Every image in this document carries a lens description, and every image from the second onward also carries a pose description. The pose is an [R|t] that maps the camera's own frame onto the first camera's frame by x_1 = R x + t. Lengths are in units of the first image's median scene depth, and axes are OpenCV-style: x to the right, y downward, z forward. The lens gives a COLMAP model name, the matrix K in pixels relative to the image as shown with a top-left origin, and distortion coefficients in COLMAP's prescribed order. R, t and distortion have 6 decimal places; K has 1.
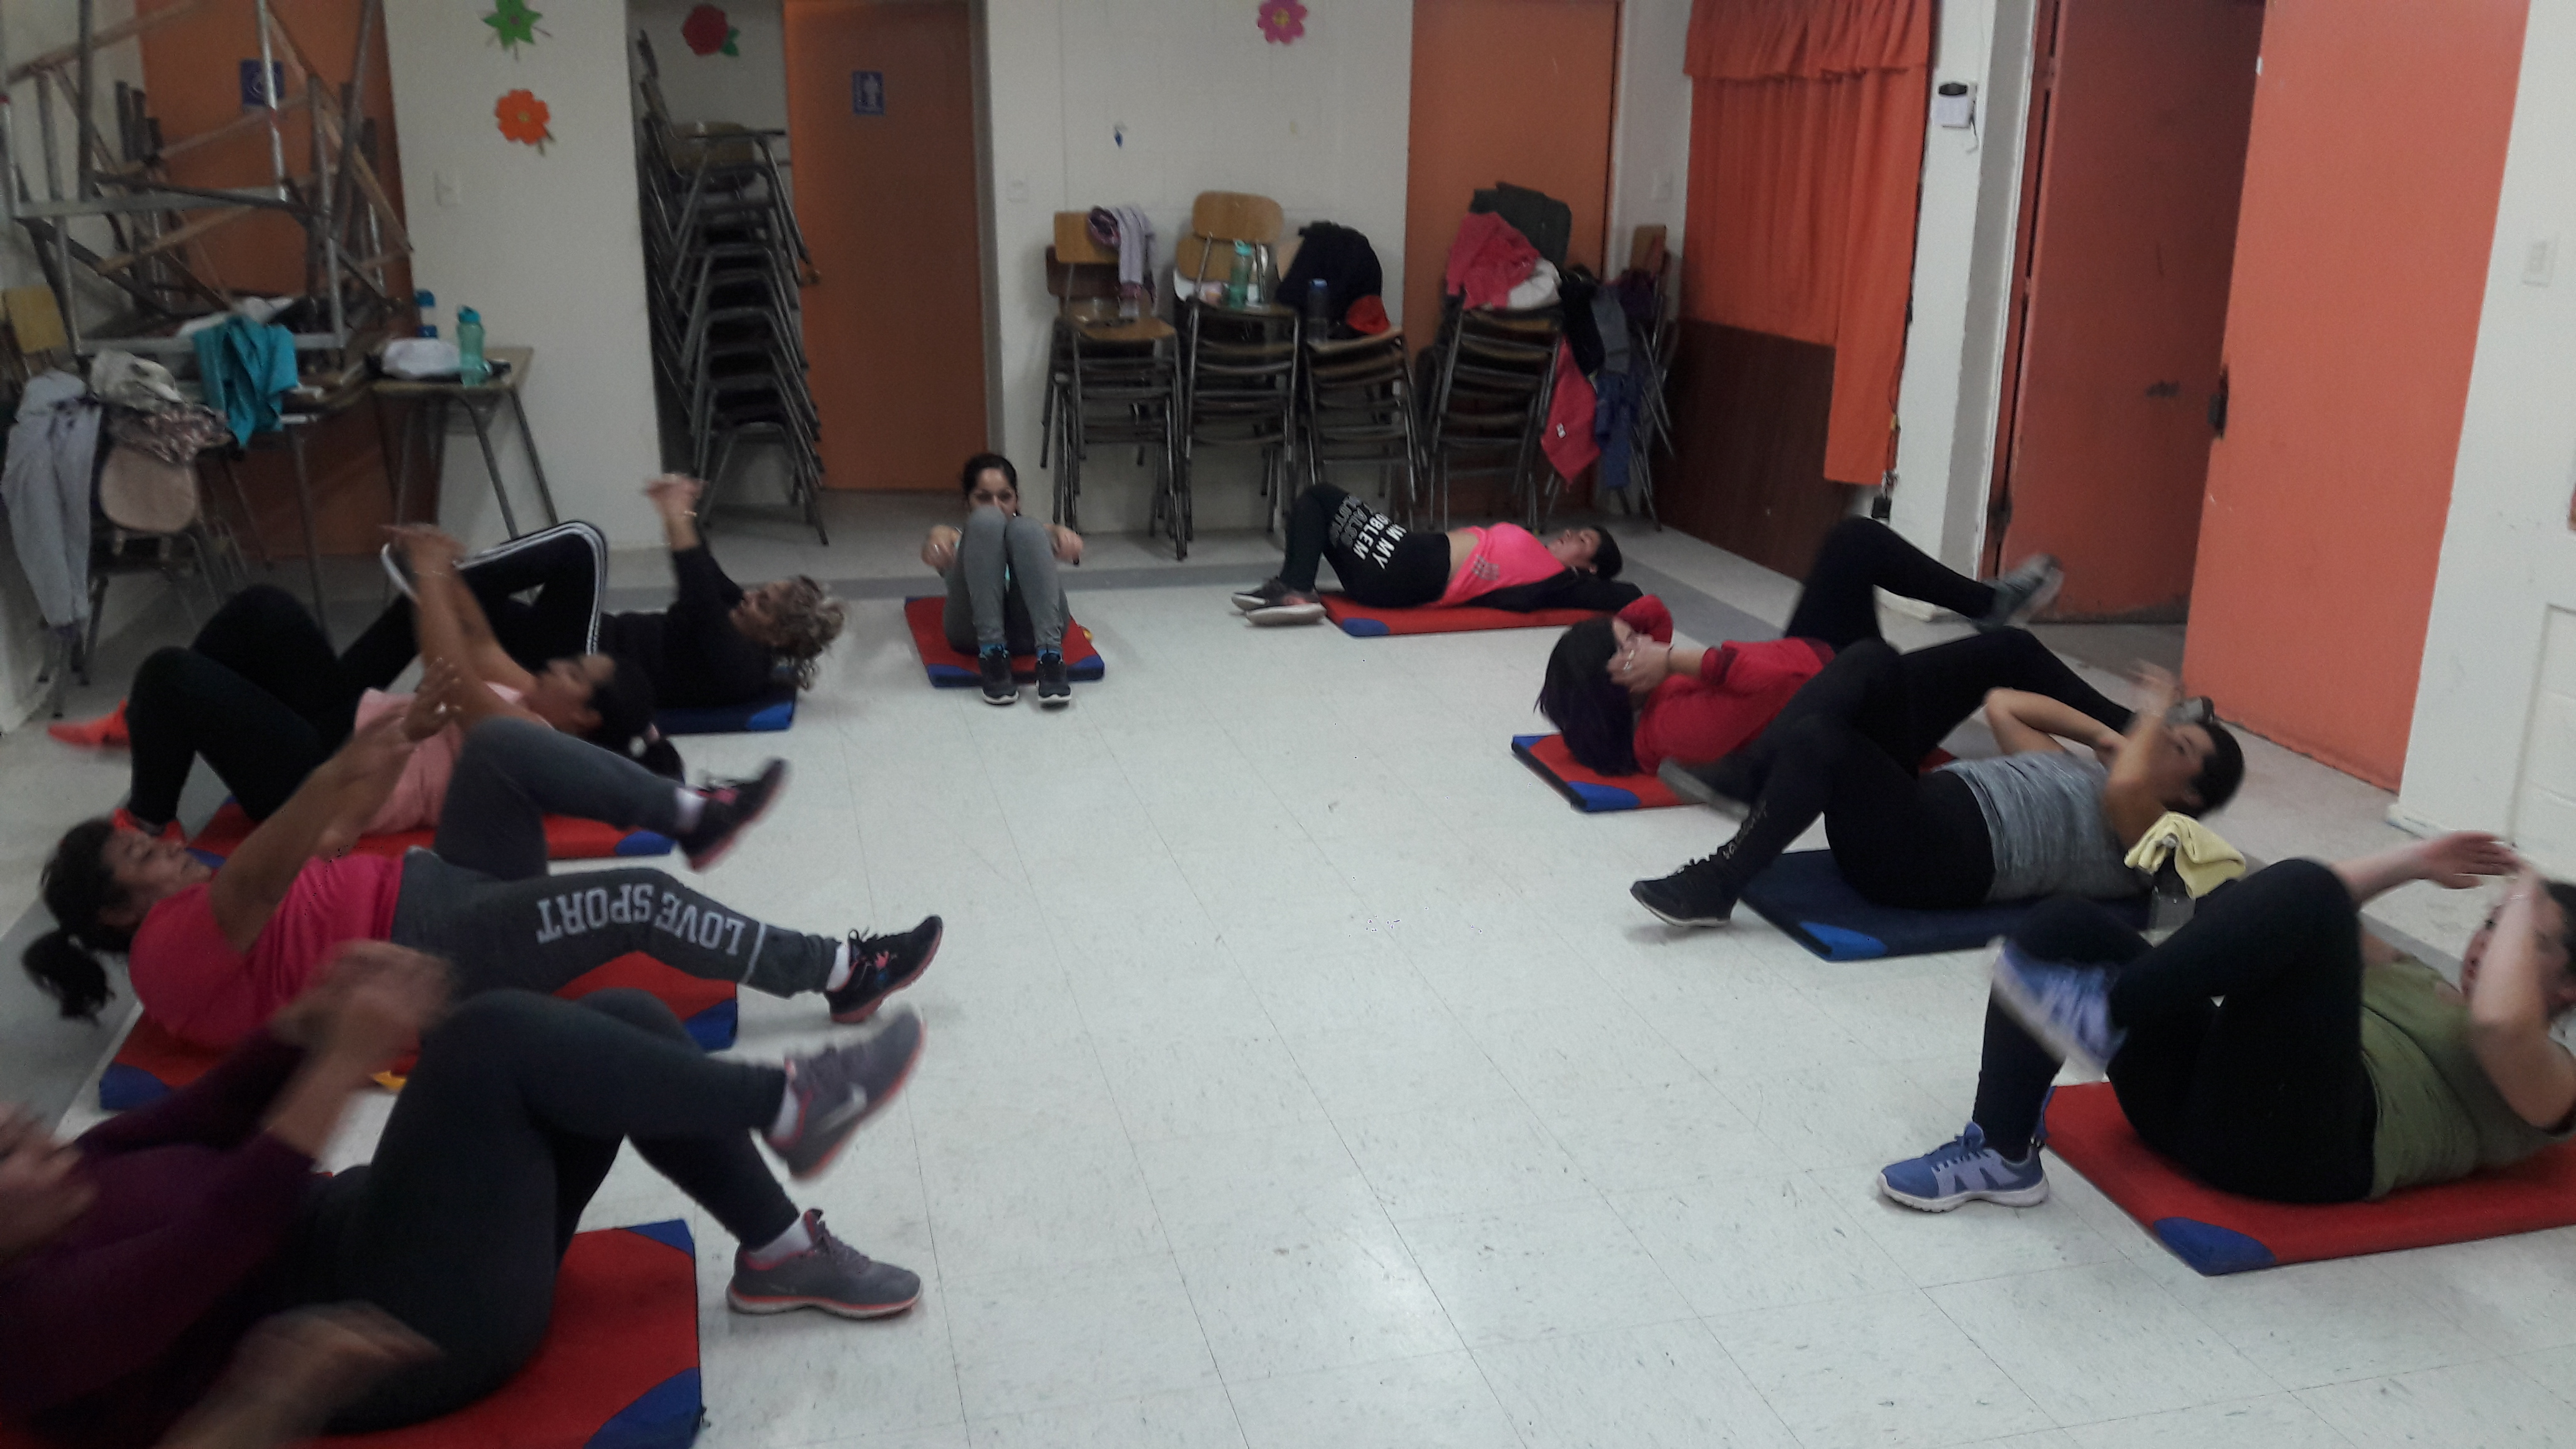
lens RADIAL K [[2162.8, 0, 1296.5], [0, 2162.8, 724.2], [0, 0, 1]] dist [0.039998, -0.064571]
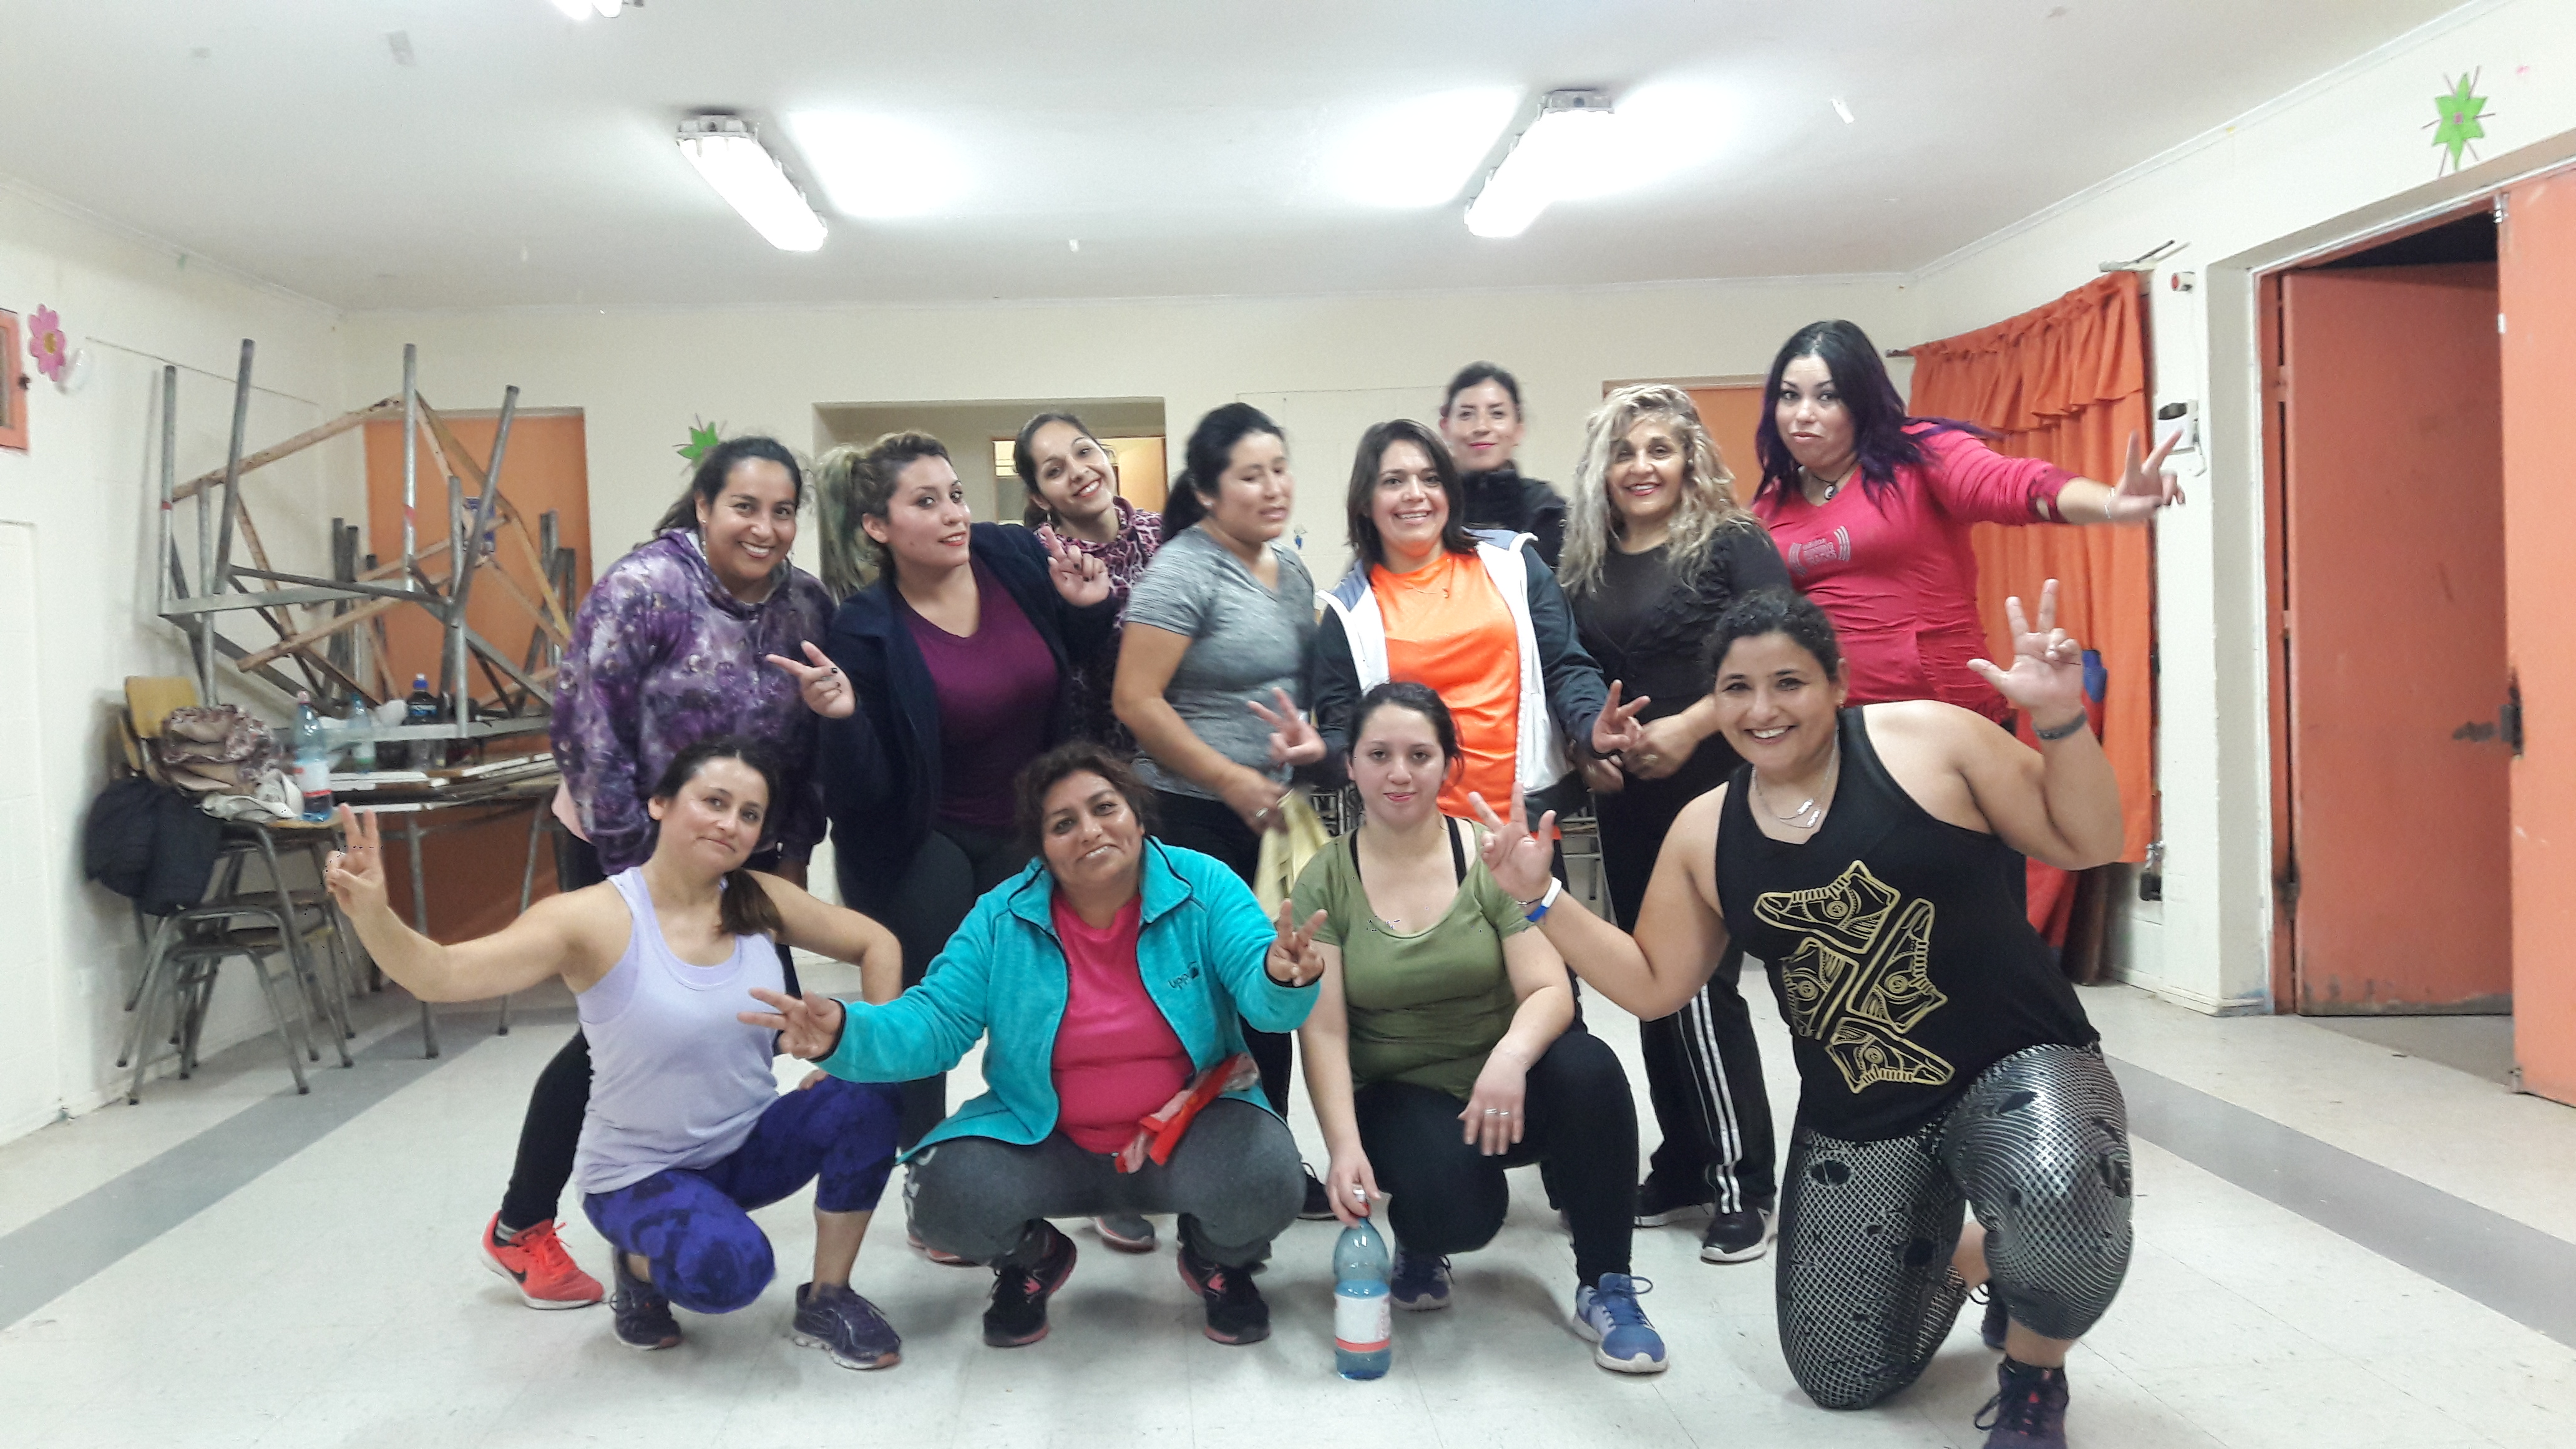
lens RADIAL K [[2162.8, 0, 1295.6], [0, 2162.8, 722.6], [0, 0, 1]] dist [0.039998, -0.064571]
pose [[0.982336, -0.037365, -0.183356, 0.100658], [-0.008207, 0.970315, -0.241704, 0.049372], [0.186945, 0.238939, 0.952869, 0.103512]]
